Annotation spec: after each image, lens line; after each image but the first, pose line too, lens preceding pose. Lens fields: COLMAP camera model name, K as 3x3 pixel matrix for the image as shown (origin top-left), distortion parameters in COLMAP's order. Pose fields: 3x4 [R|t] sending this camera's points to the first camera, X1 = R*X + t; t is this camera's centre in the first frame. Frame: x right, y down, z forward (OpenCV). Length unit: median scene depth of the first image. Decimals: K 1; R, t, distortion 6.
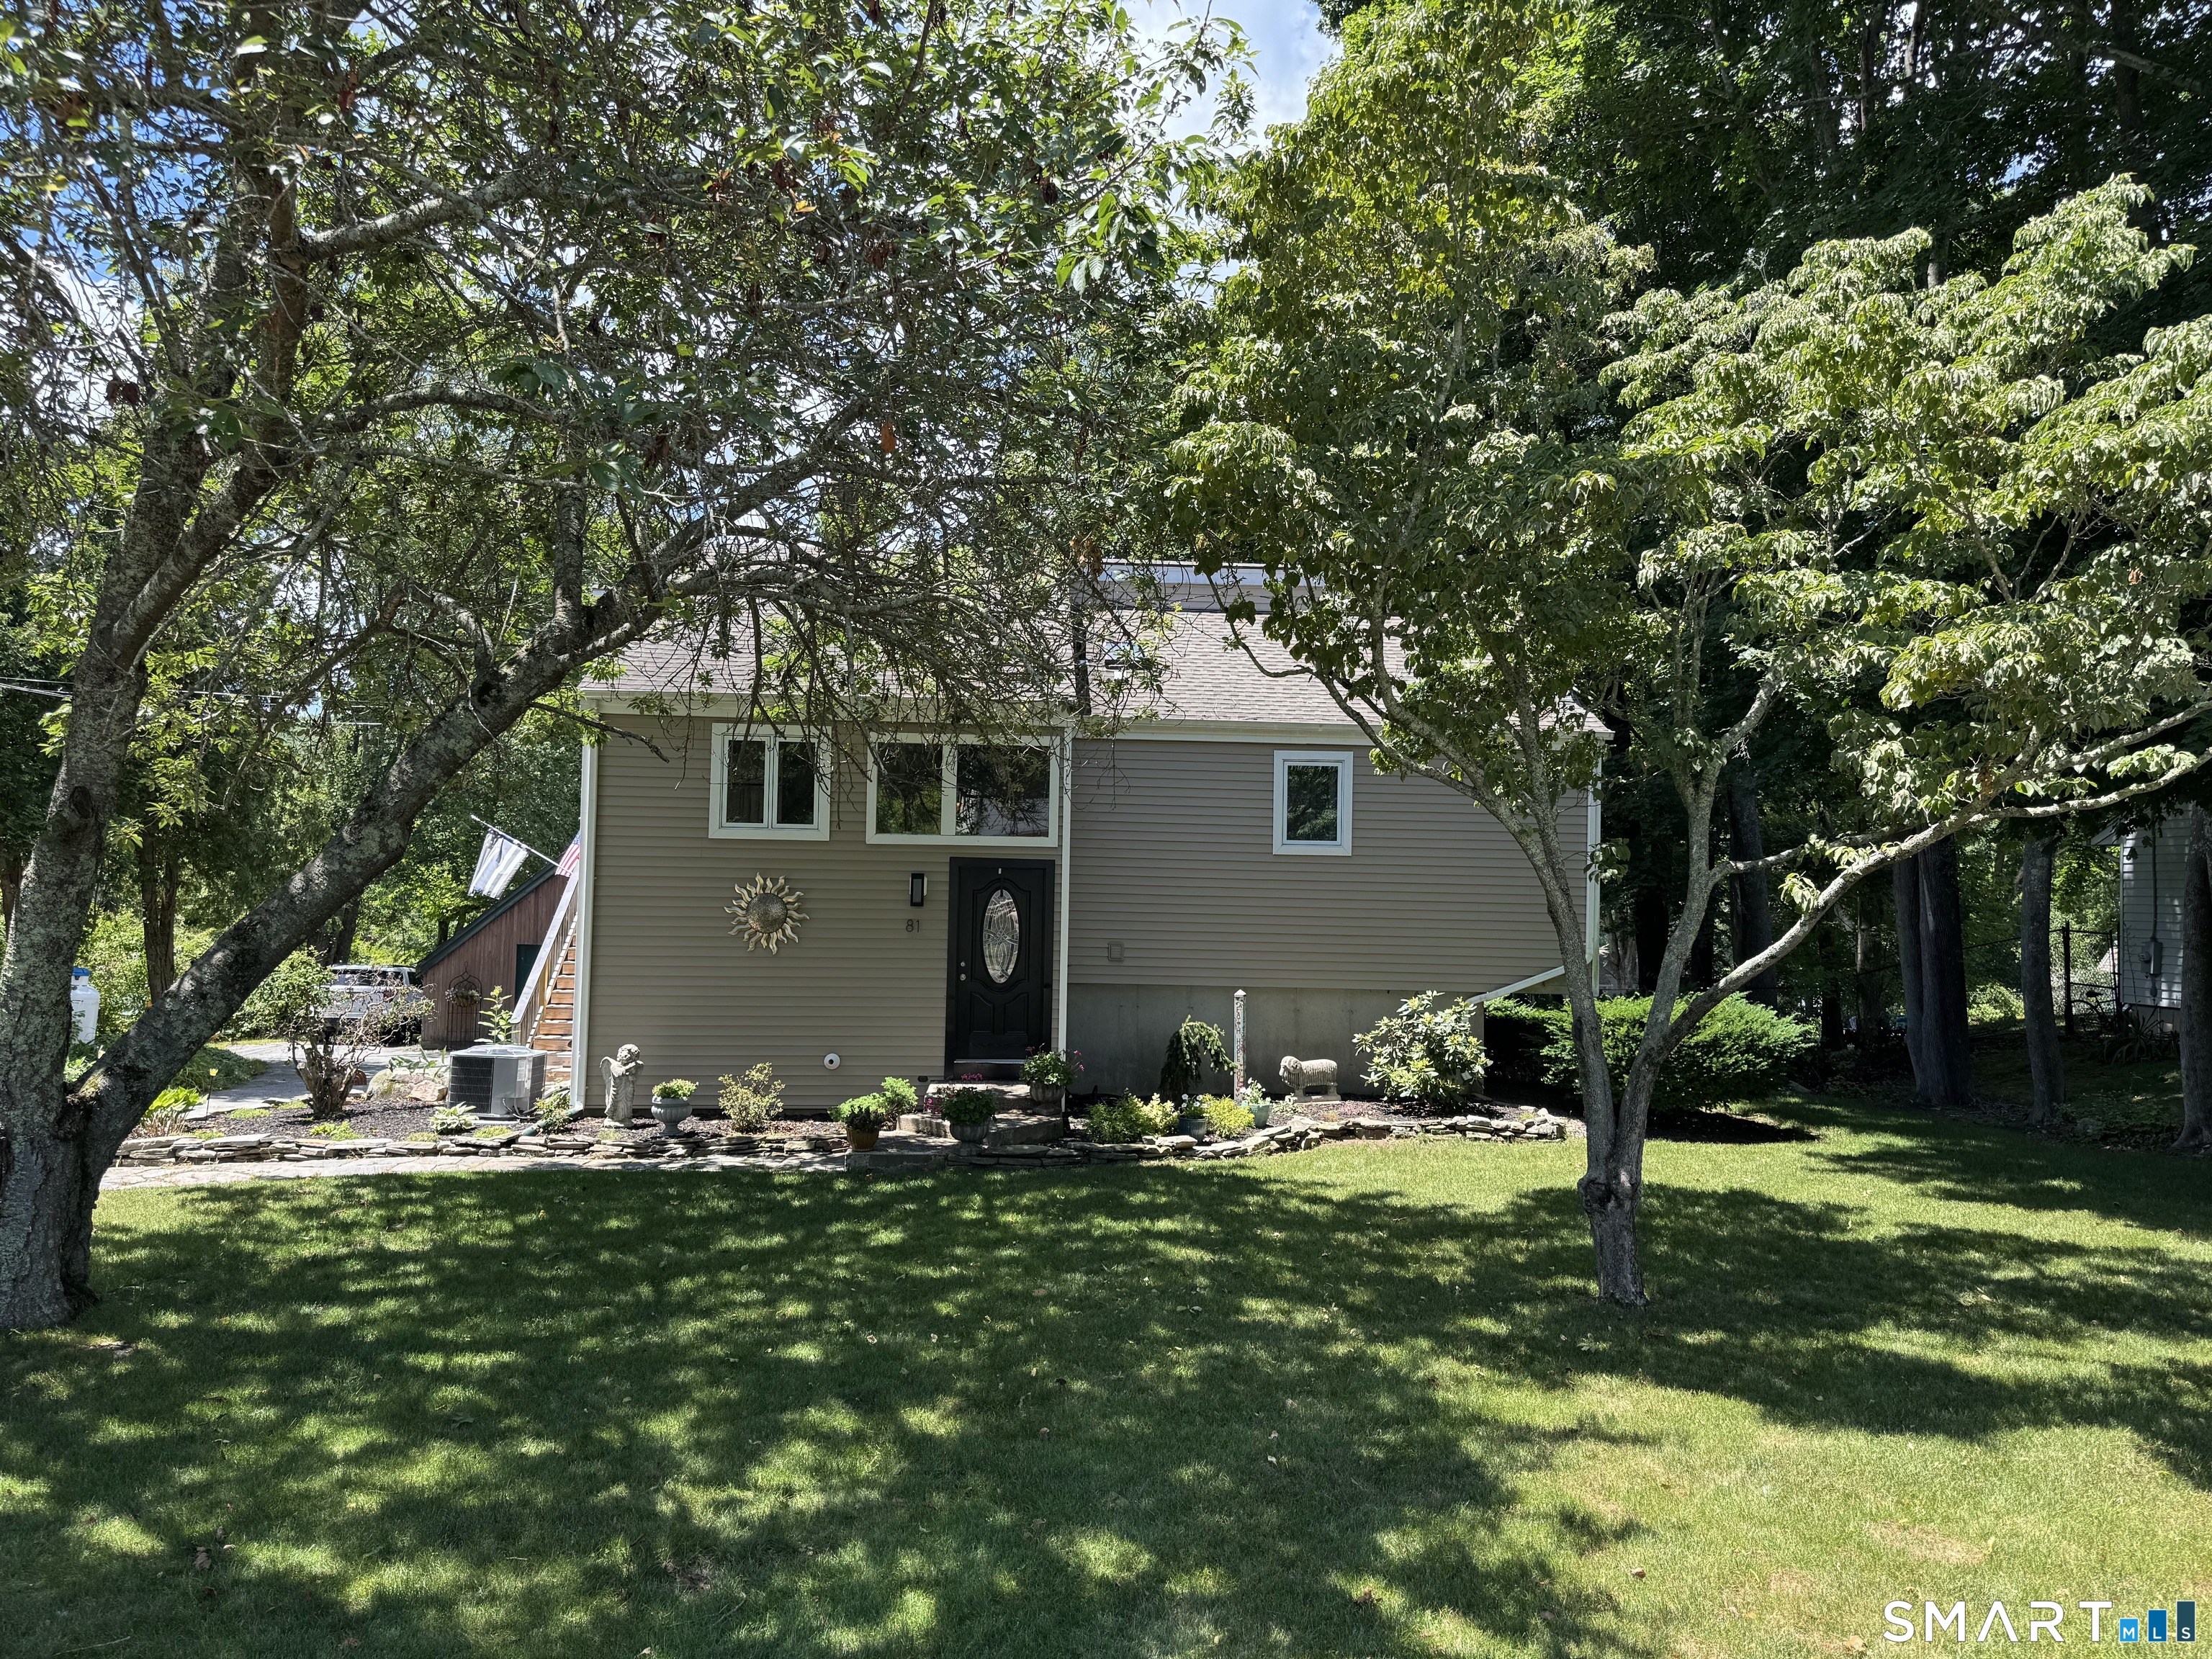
lens RADIAL K [[1513.9, 0, 1097.3], [0, 1513.9, 821.1], [0, 0, 1]] dist [0.098052, -0.119944]
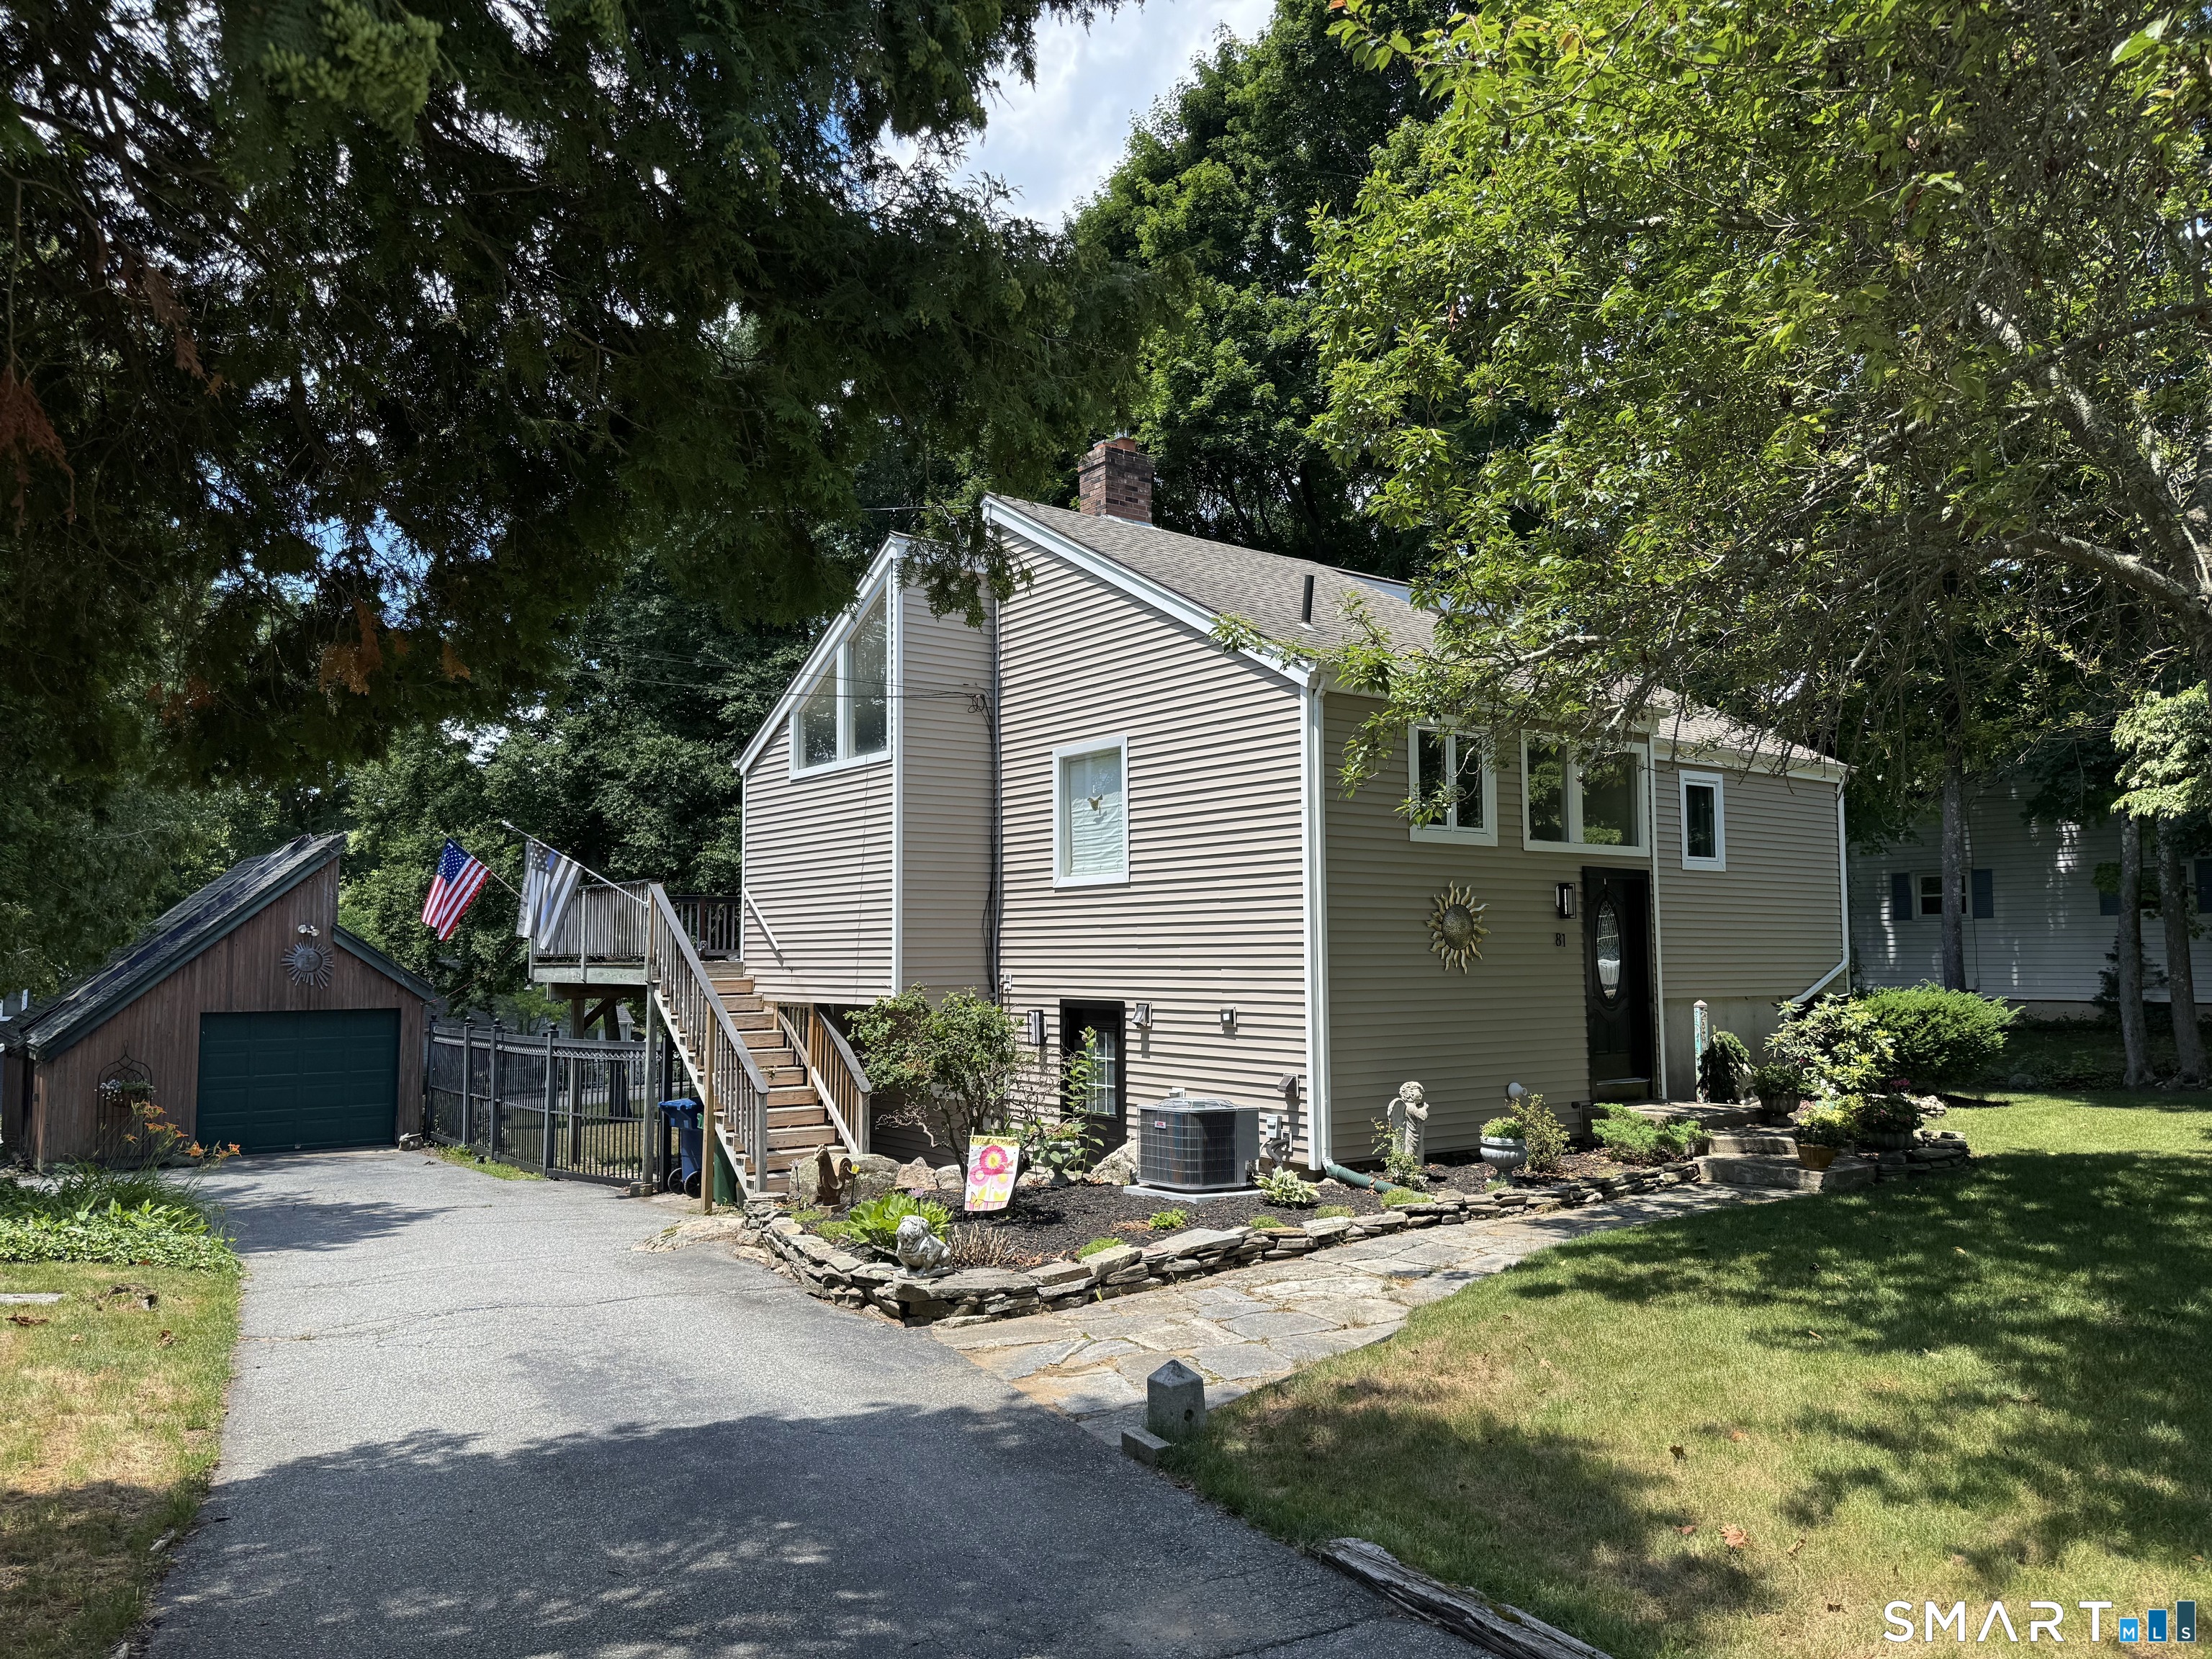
lens RADIAL K [[1513.9, 0, 1097.3], [0, 1513.9, 821.1], [0, 0, 1]] dist [0.098052, -0.119944]
pose [[0.837934, 0.021616, 0.545343, -0.868606], [0.002753, 0.999035, -0.043829, 0.036828], [-0.545764, 0.038227, 0.837066, 0.371133]]
